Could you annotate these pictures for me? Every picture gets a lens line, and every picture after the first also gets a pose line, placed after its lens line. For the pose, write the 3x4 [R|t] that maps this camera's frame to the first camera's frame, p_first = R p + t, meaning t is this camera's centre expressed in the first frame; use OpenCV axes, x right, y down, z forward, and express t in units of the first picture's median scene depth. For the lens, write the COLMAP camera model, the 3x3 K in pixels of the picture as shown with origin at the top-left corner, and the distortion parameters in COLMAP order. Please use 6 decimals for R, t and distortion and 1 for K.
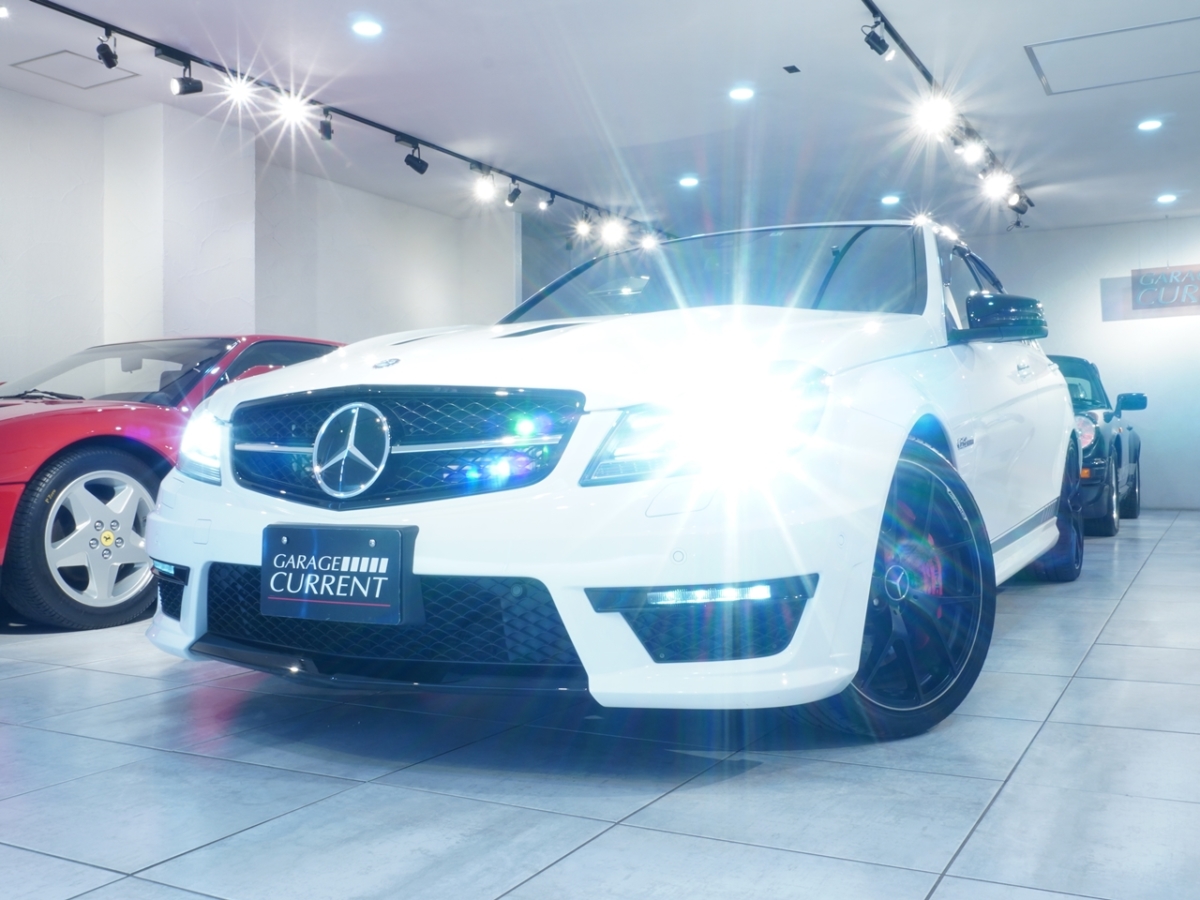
lens RADIAL K [[1116.2, 0, 599.3], [0, 1116.2, 445.6], [0, 0, 1]] dist [0.017682, 0.000000]
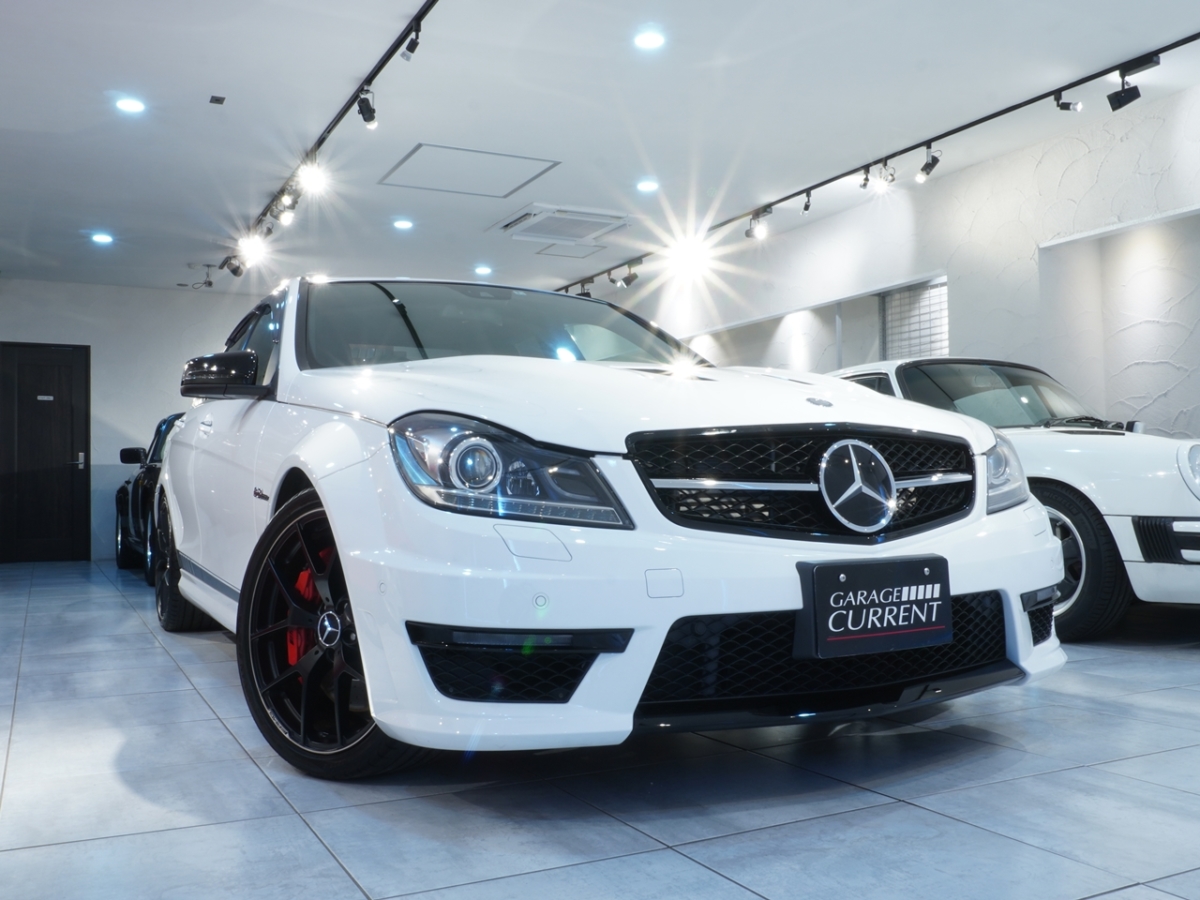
lens RADIAL K [[1116.2, 0, 578.0], [0, 1116.2, 477.2], [0, 0, 1]] dist [0.017682, 0.000000]
pose [[0.574869, 0.004525, 0.818233, -1.282040], [0.016577, 0.999715, -0.017175, 0.009741], [-0.818078, 0.023438, 0.574630, 0.656558]]
